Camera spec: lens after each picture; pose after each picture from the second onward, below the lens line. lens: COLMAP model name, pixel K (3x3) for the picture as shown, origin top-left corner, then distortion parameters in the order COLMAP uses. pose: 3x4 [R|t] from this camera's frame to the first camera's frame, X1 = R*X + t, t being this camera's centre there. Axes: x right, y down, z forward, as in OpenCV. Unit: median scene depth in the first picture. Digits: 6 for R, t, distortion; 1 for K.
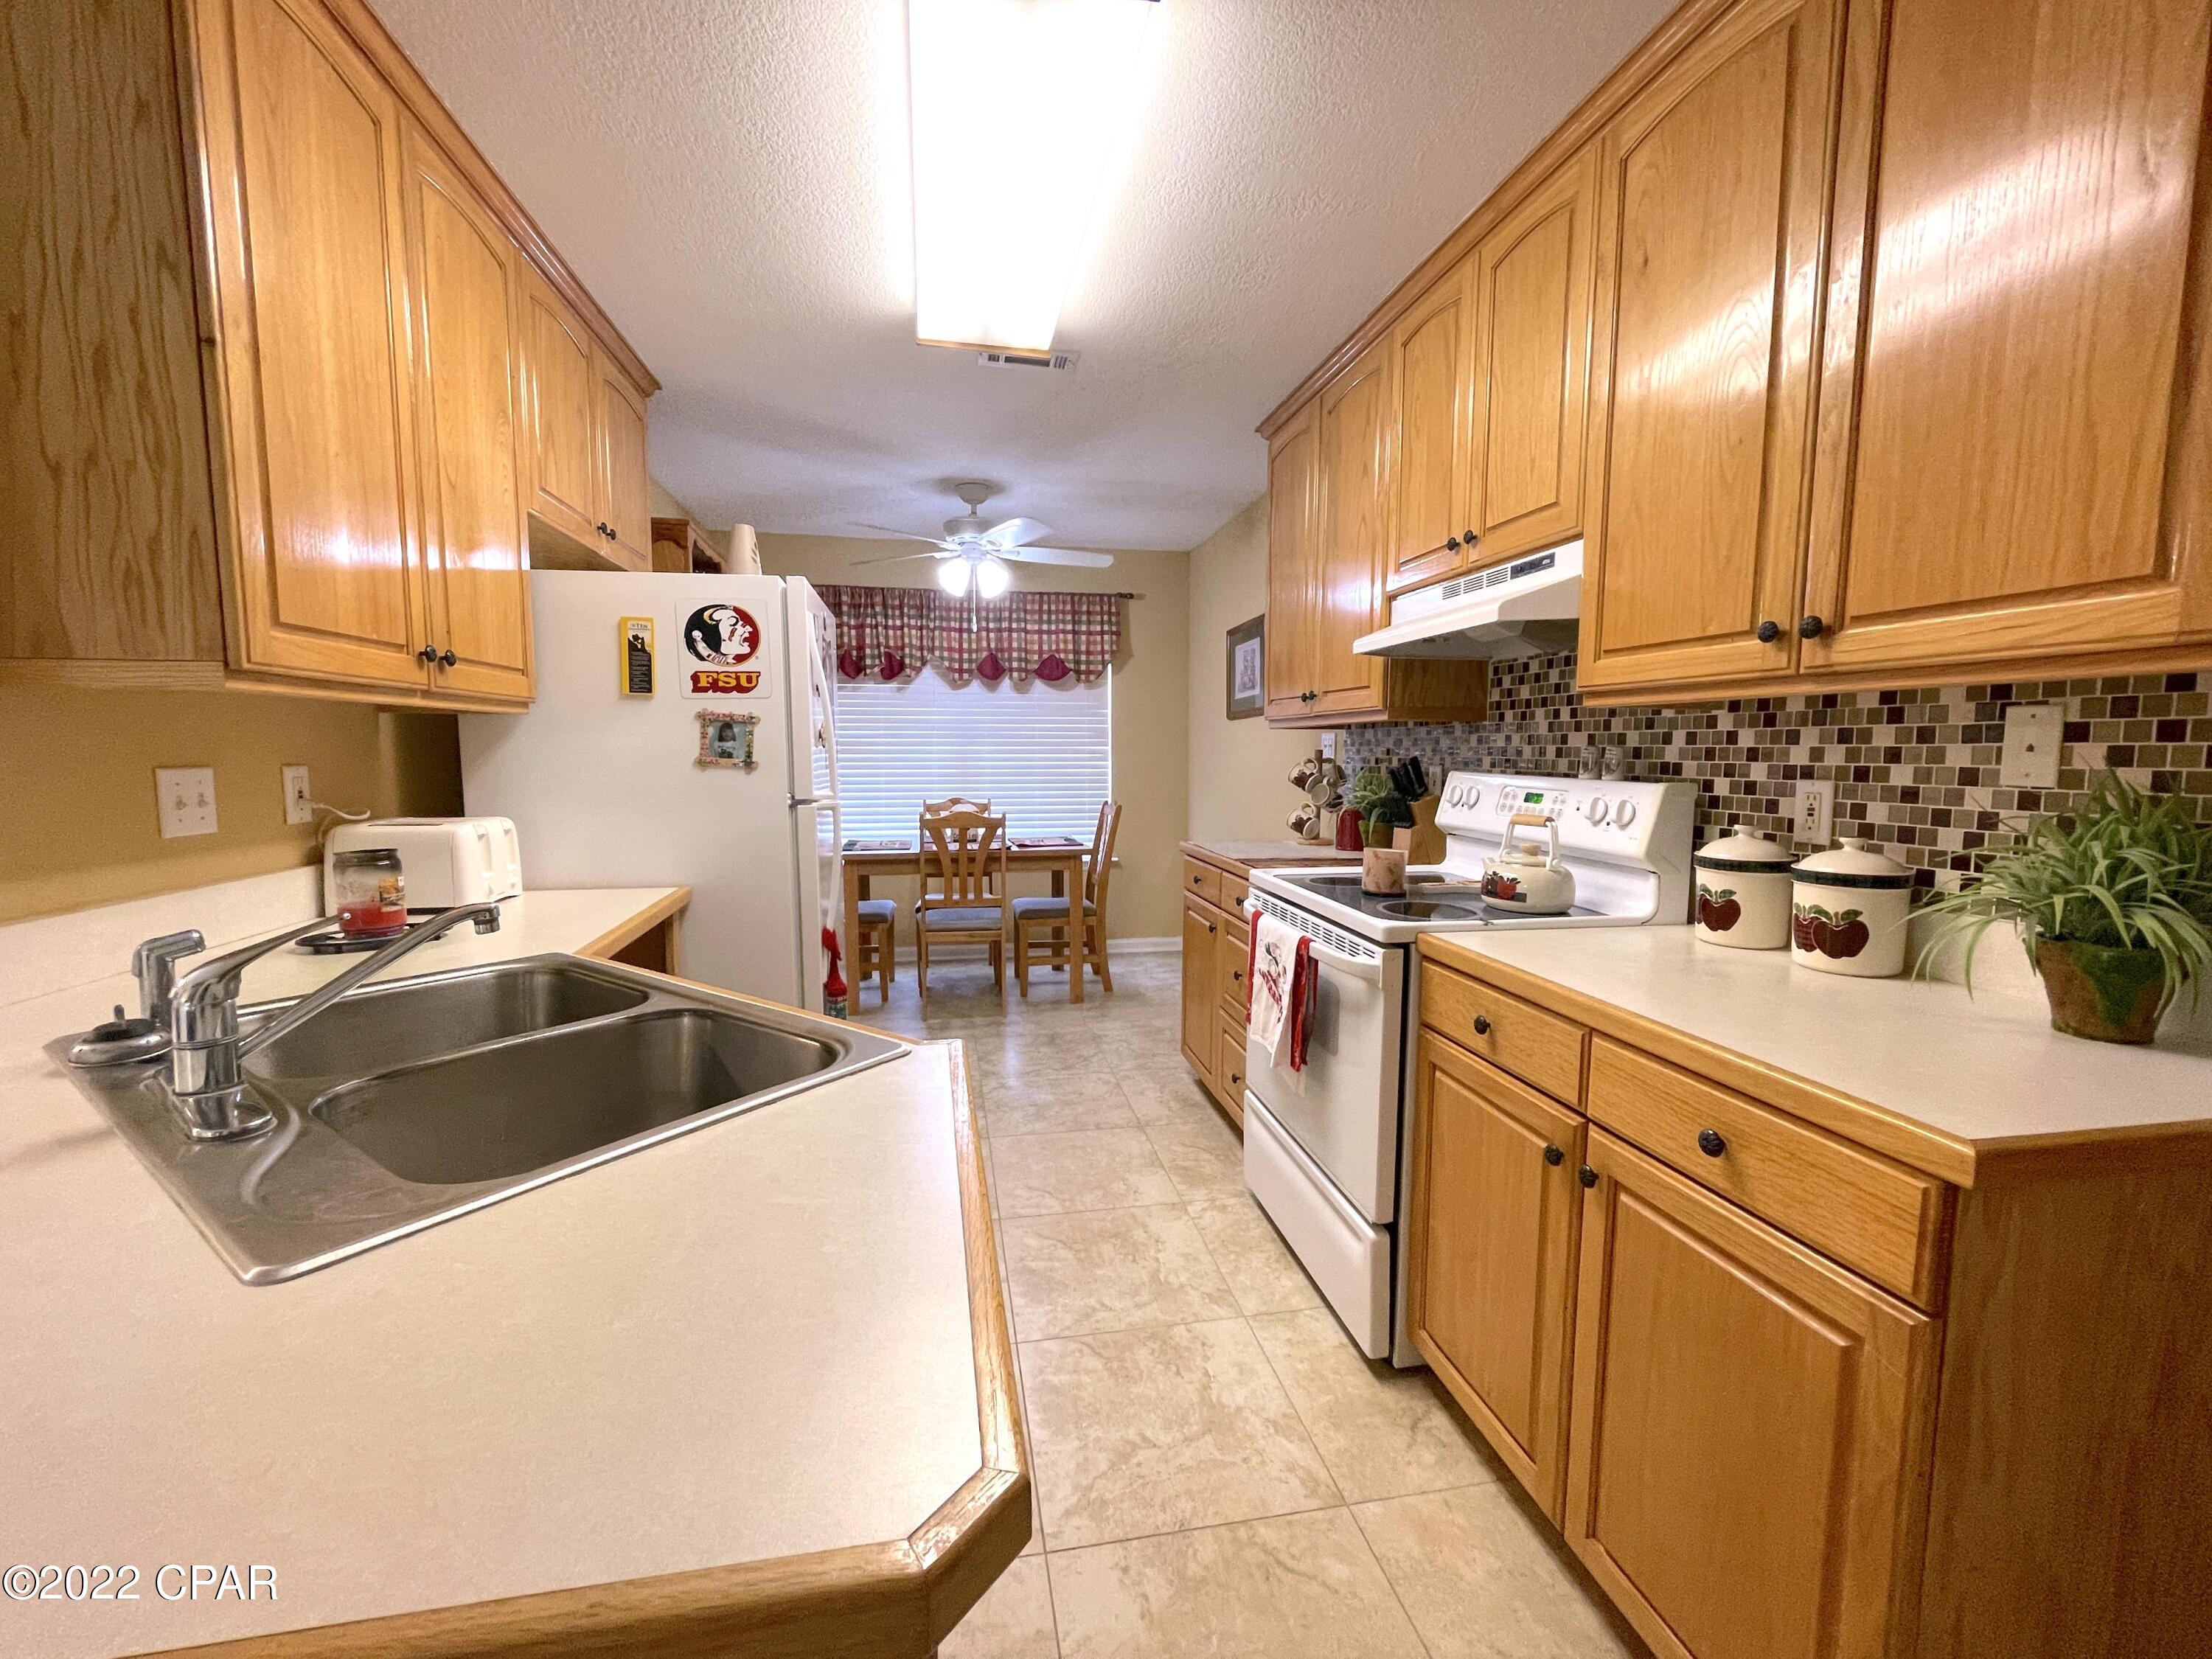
lens RADIAL K [[894.2, 0, 1107.8], [0, 894.2, 833.0], [0, 0, 1]] dist [-0.005762, 0.001040]
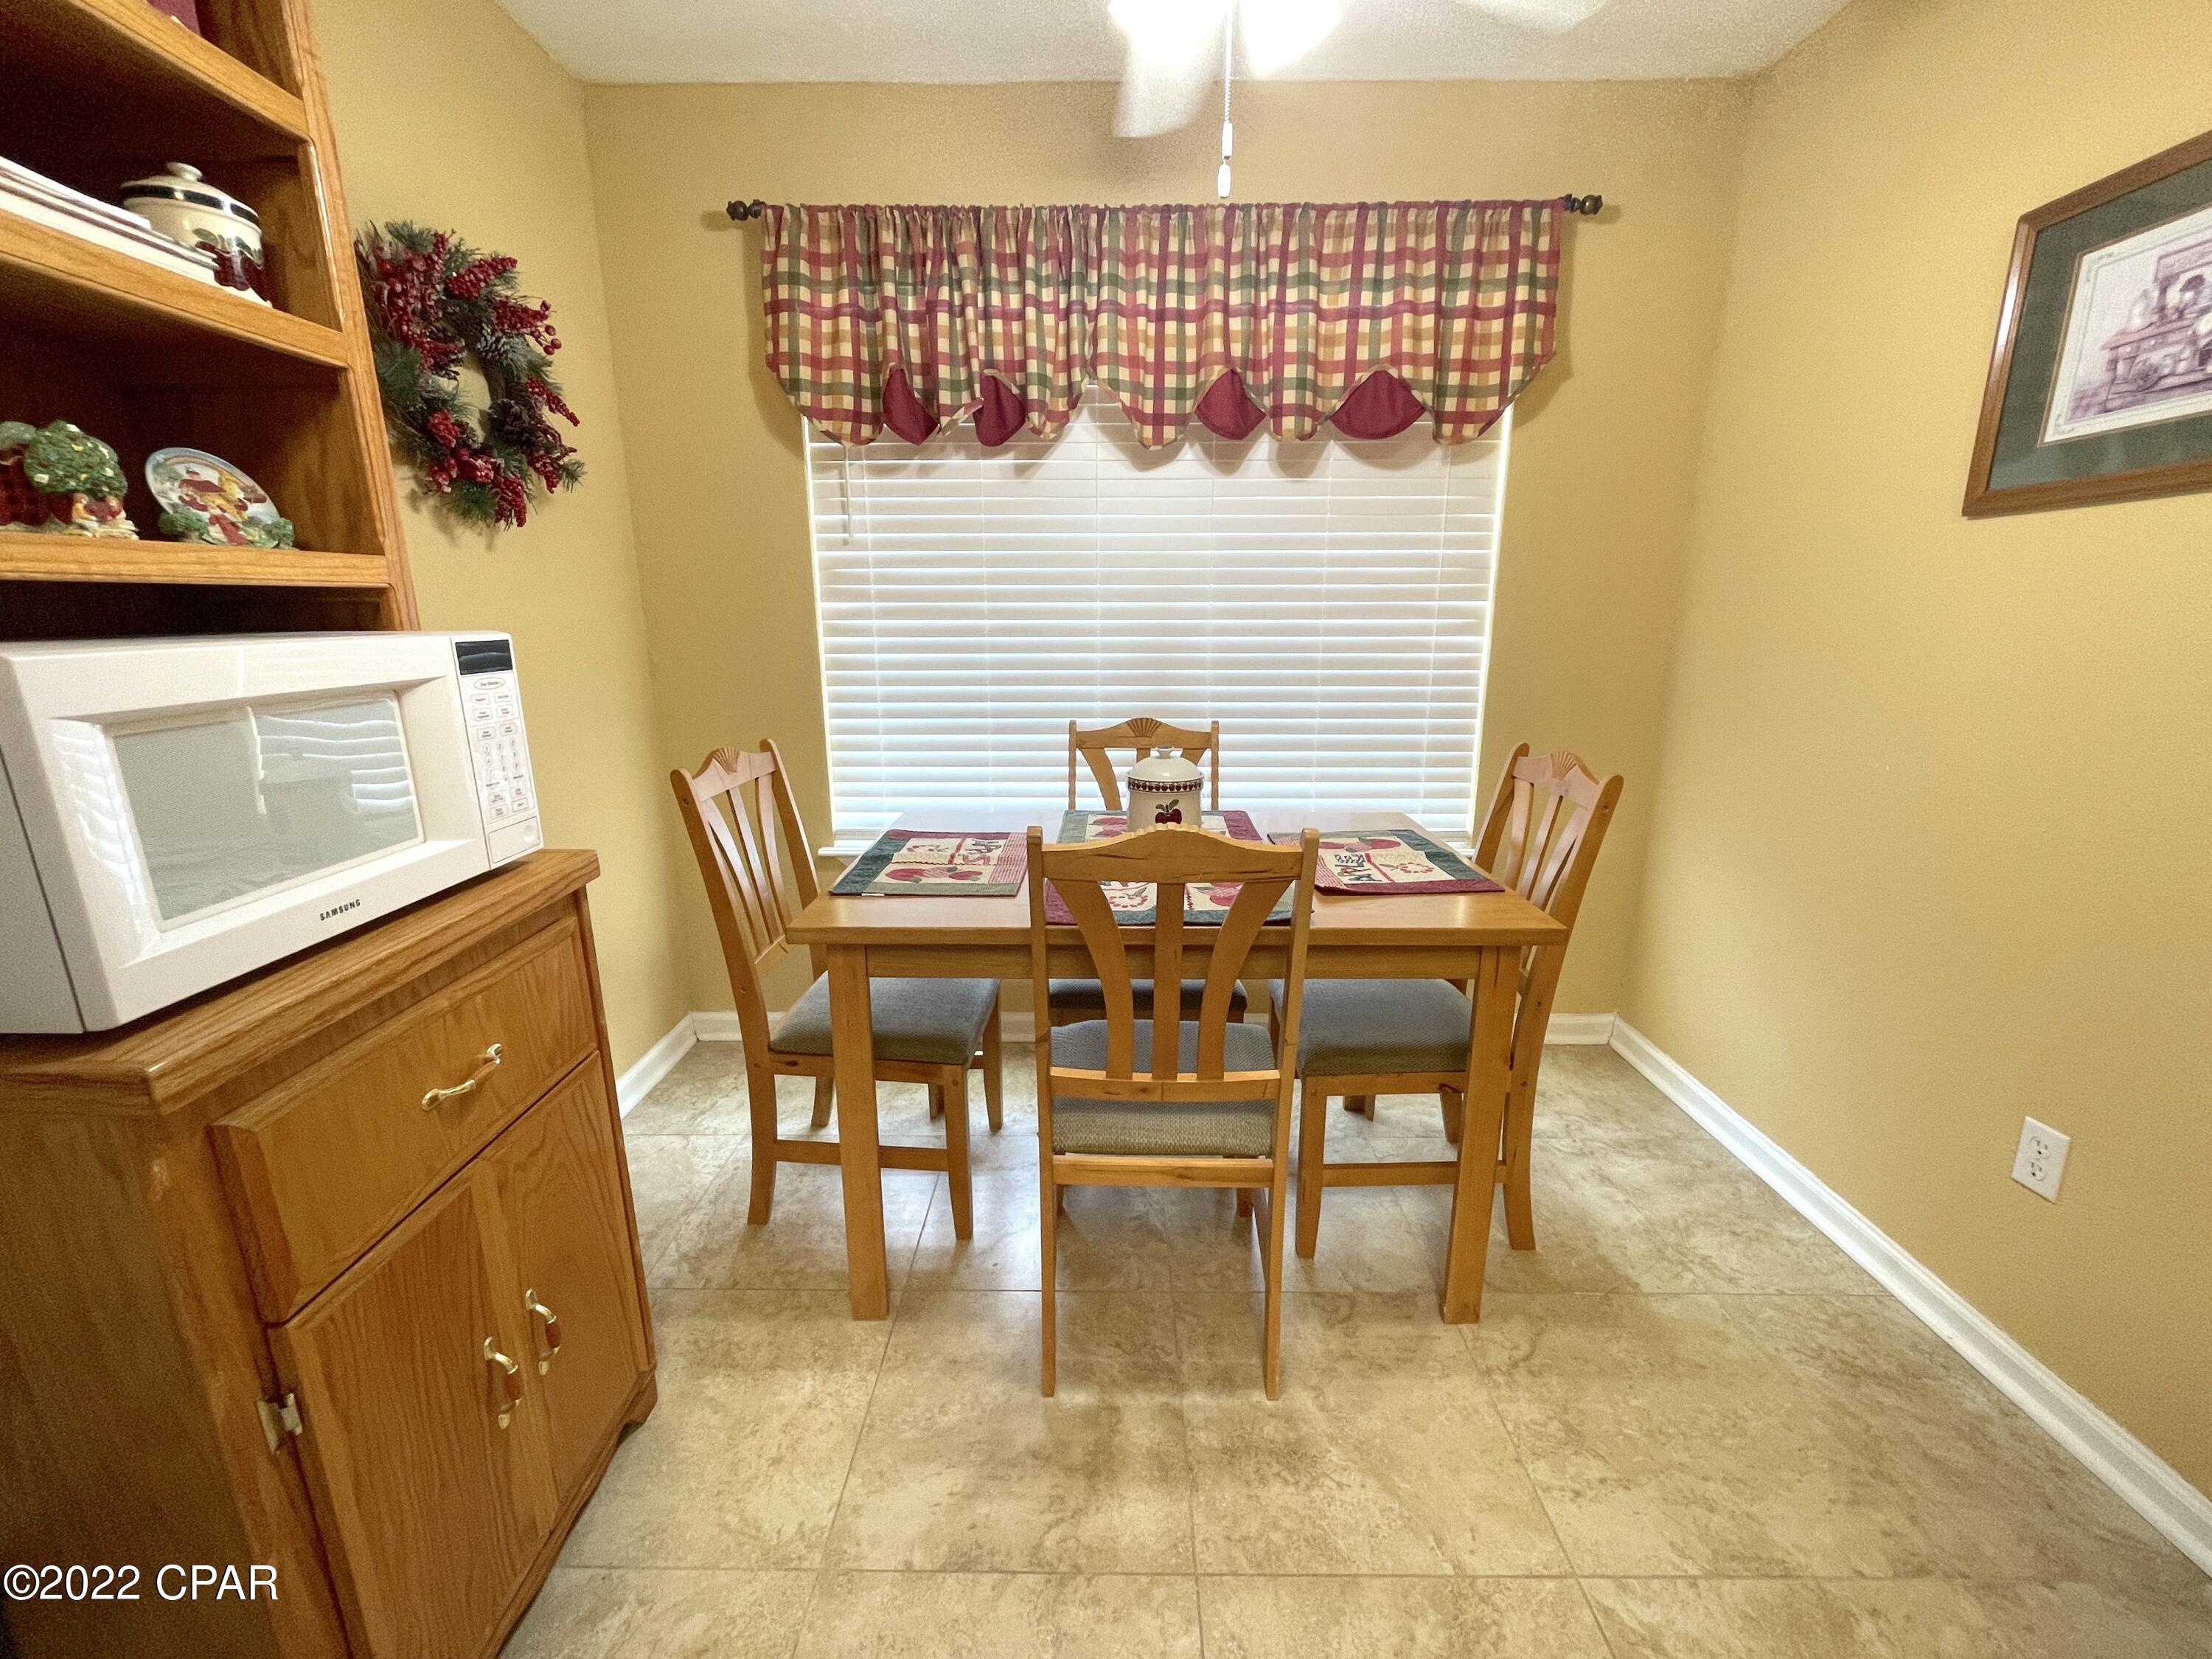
lens RADIAL K [[894.2, 0, 1104.7], [0, 894.2, 828.9], [0, 0, 1]] dist [-0.005762, 0.001040]
pose [[0.981028, 0.044581, -0.188668, -0.099889], [-0.015516, 0.988134, 0.152808, -0.052901], [0.193242, -0.146982, 0.970079, 0.551037]]
